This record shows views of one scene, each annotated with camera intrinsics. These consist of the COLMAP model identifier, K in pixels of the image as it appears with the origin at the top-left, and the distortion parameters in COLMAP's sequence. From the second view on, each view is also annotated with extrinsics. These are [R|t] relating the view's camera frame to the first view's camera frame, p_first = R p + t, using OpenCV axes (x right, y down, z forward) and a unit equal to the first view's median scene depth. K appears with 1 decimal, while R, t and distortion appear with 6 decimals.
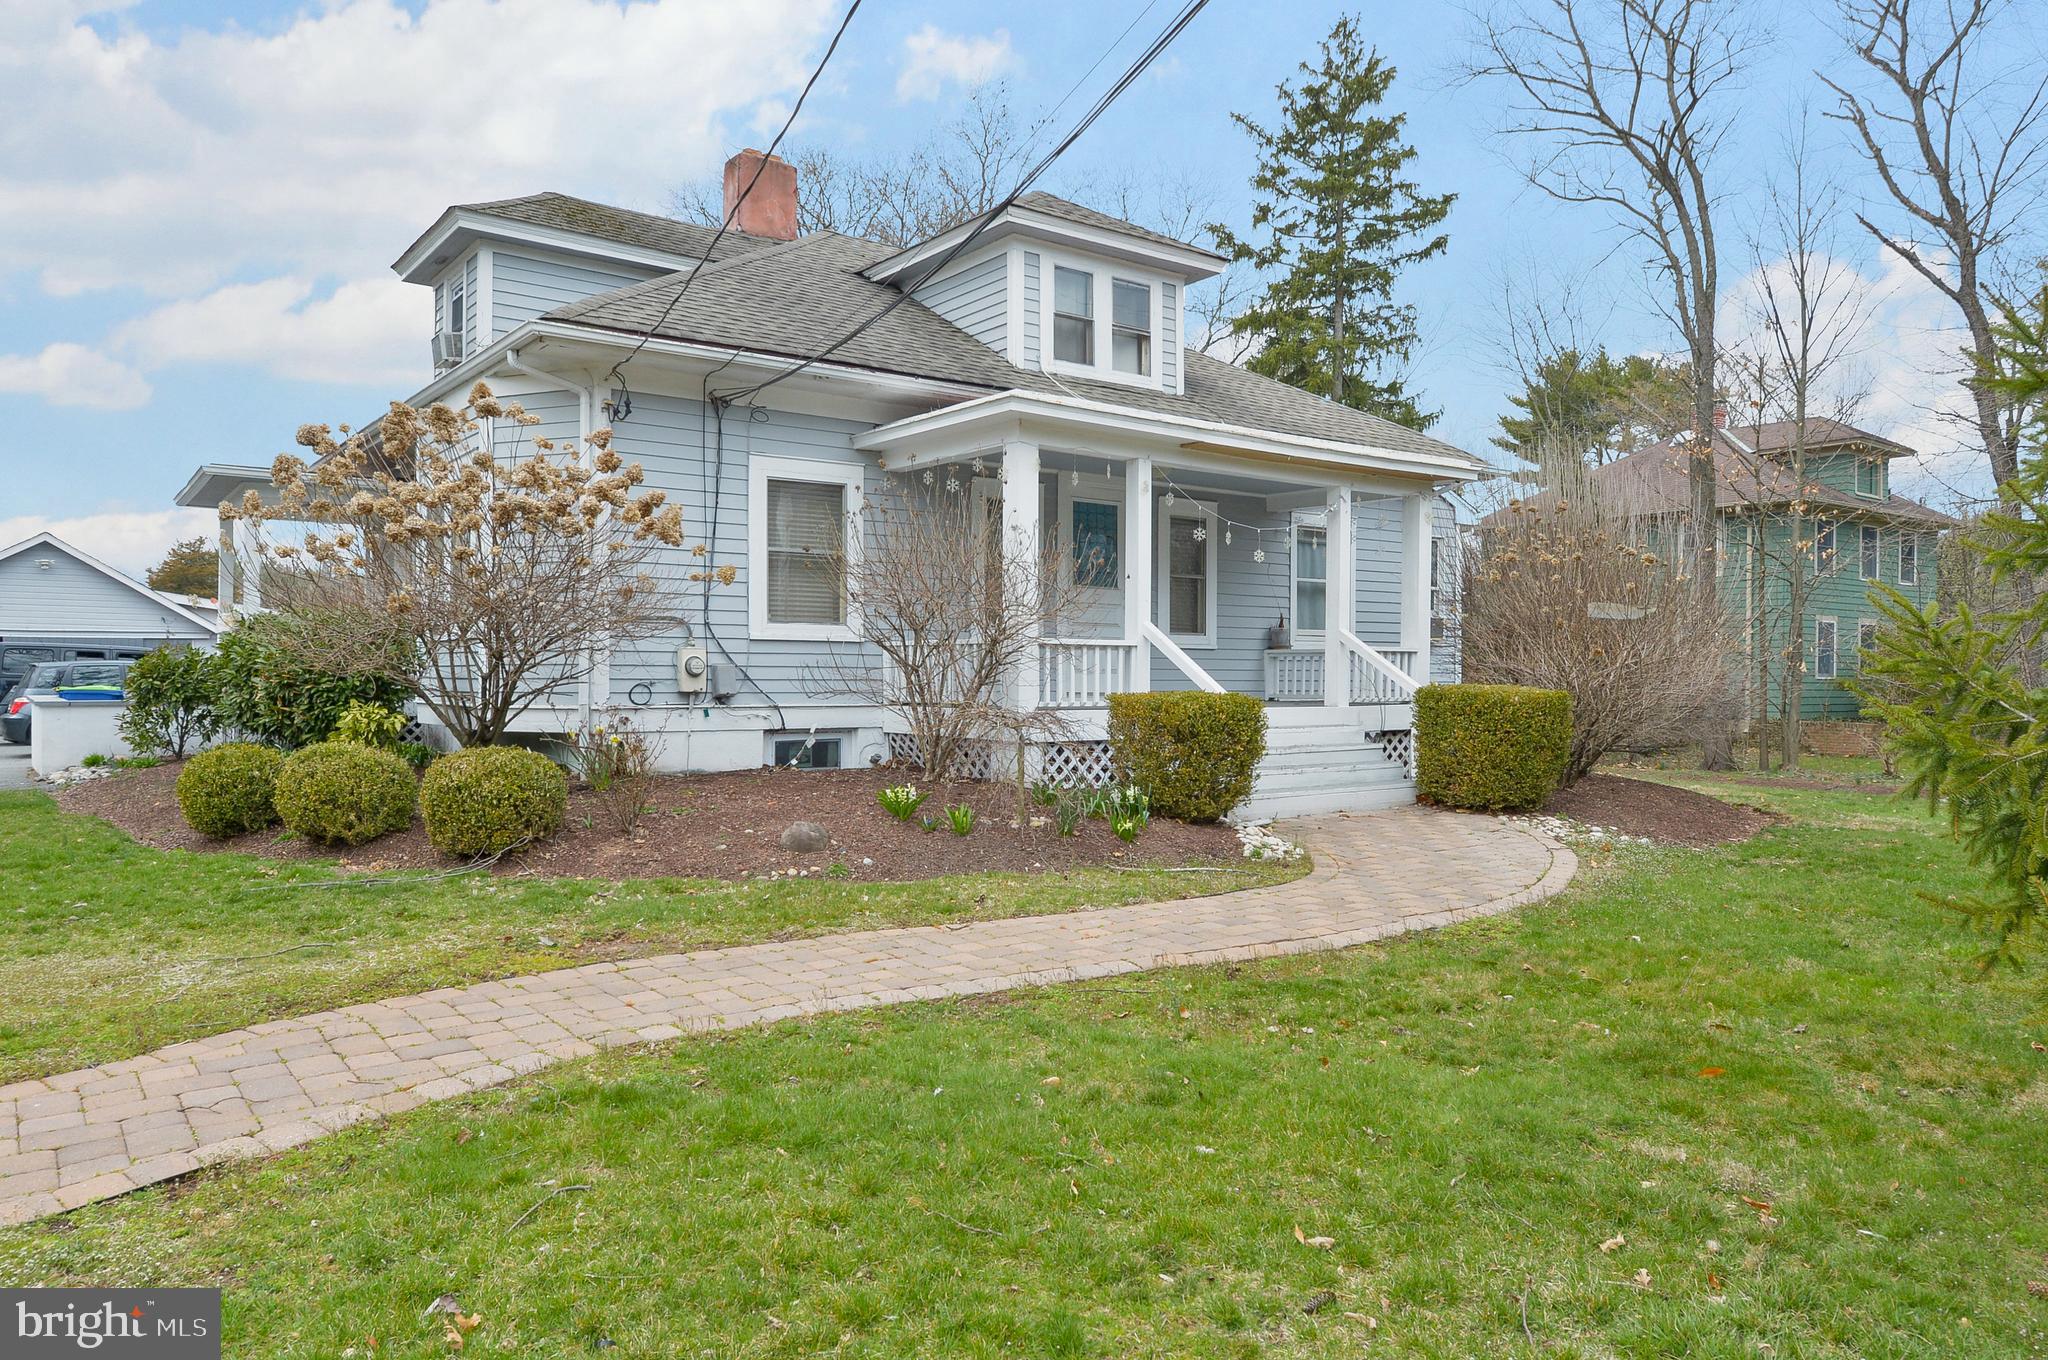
lens RADIAL K [[1384.4, 0, 1027.5], [0, 1384.4, 681.8], [0, 0, 1]] dist [-0.000679, -0.001535]
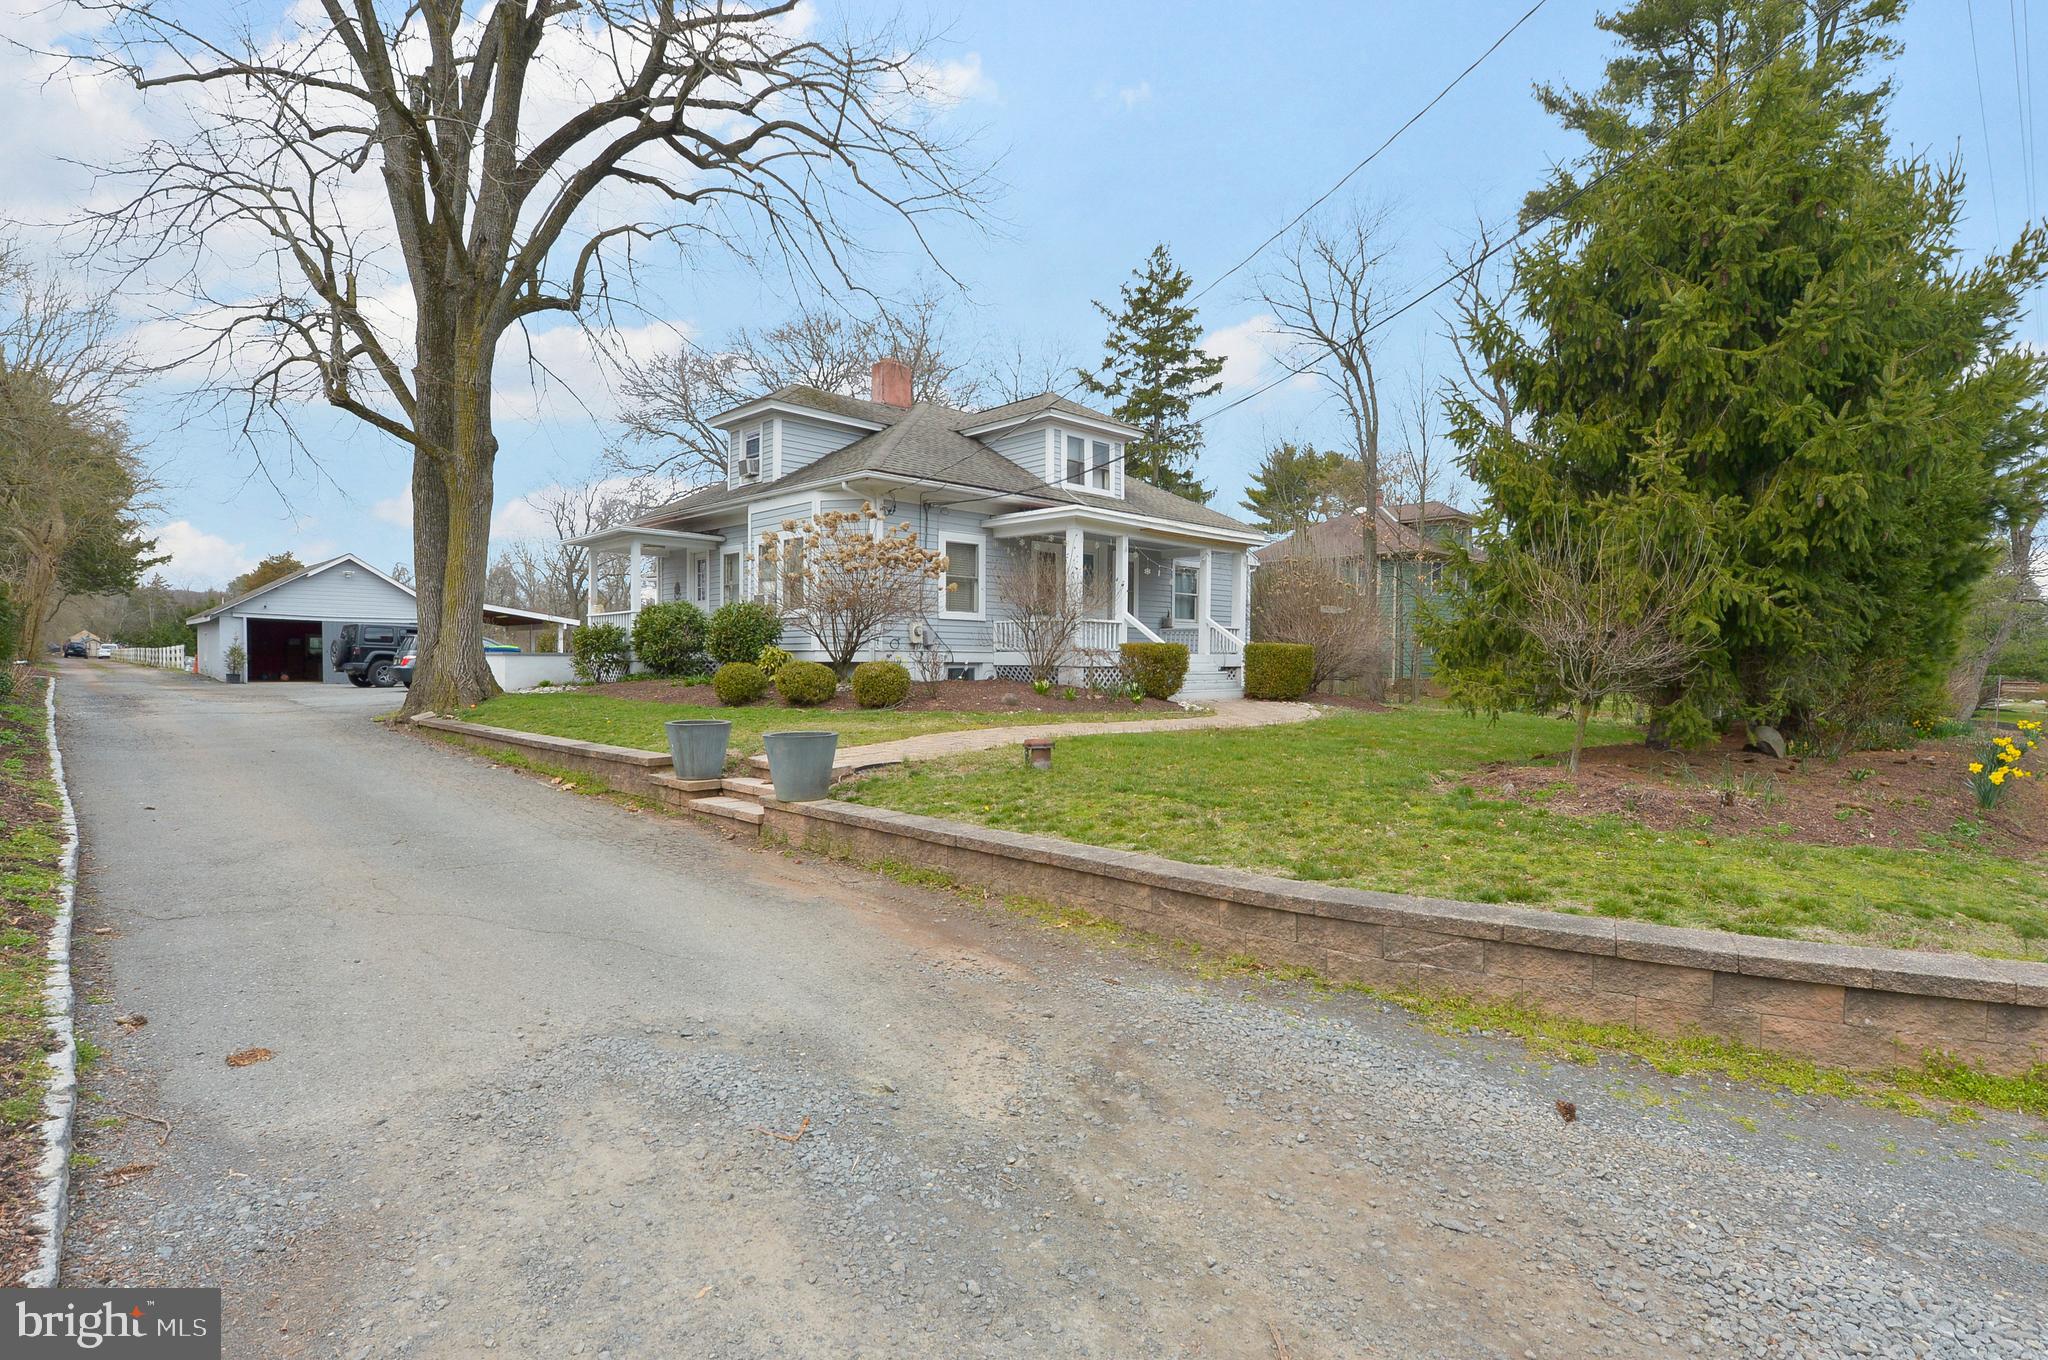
lens RADIAL K [[1019.0, 0, 1030.1], [0, 1019.0, 678.8], [0, 0, 1]] dist [-0.010524, -0.000068]
pose [[0.991201, 0.000259, 0.132362, -0.216741], [-0.001775, 0.999934, 0.011330, 0.034294], [-0.132350, -0.011465, 0.991137, -0.439914]]
